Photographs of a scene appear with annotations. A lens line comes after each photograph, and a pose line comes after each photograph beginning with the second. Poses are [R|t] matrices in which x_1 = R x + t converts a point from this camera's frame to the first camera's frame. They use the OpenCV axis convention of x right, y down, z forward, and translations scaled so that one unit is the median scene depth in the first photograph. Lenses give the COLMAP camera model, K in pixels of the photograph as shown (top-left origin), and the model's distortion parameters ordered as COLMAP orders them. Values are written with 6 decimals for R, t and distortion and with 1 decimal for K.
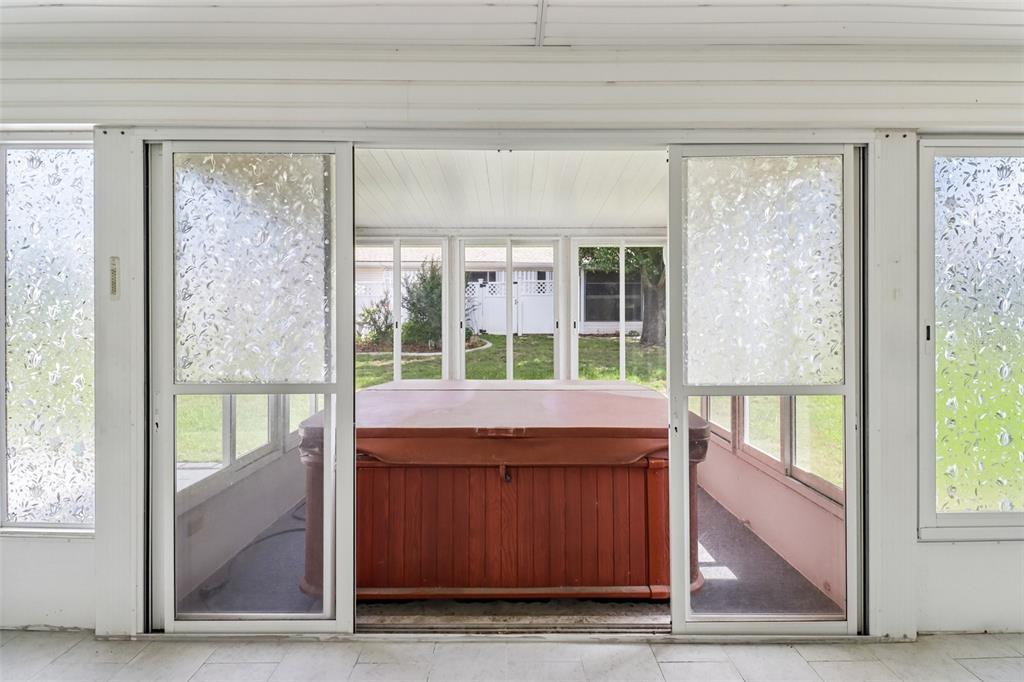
lens RADIAL K [[468.4, 0, 507.9], [0, 468.4, 326.5], [0, 0, 1]] dist [0.026102, -0.016738]
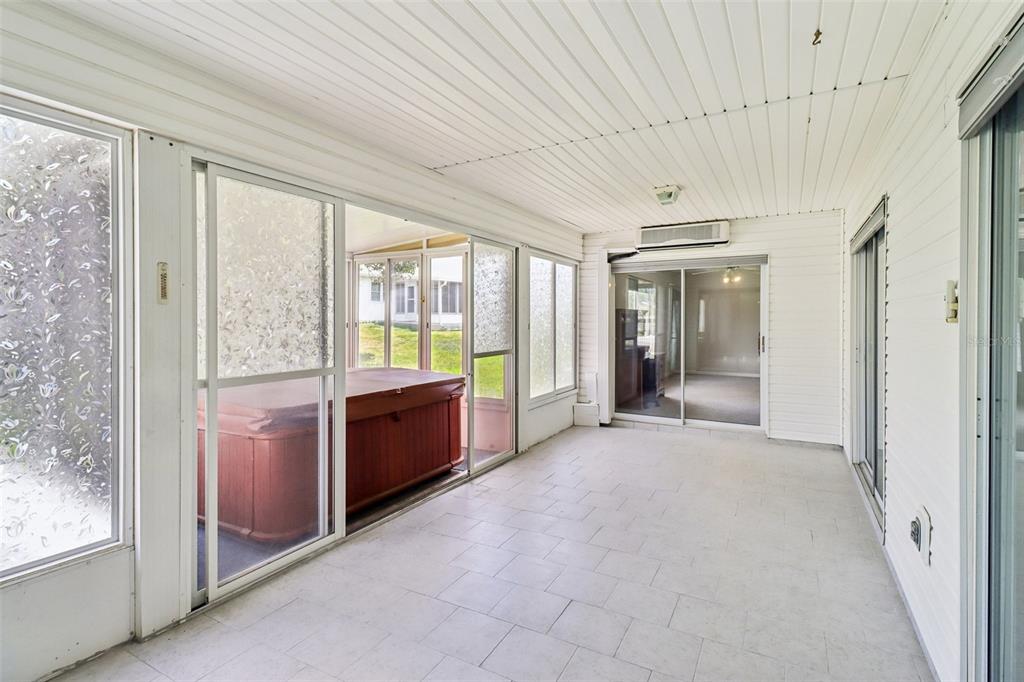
lens RADIAL K [[477.0, 0, 508.4], [0, 477.0, 323.2], [0, 0, 1]] dist [0.002250, -0.008584]
pose [[0.505492, -0.005649, 0.862813, -1.343338], [-0.003602, 0.999956, 0.008657, -0.026445], [-0.862824, -0.007483, 0.505450, -0.175954]]
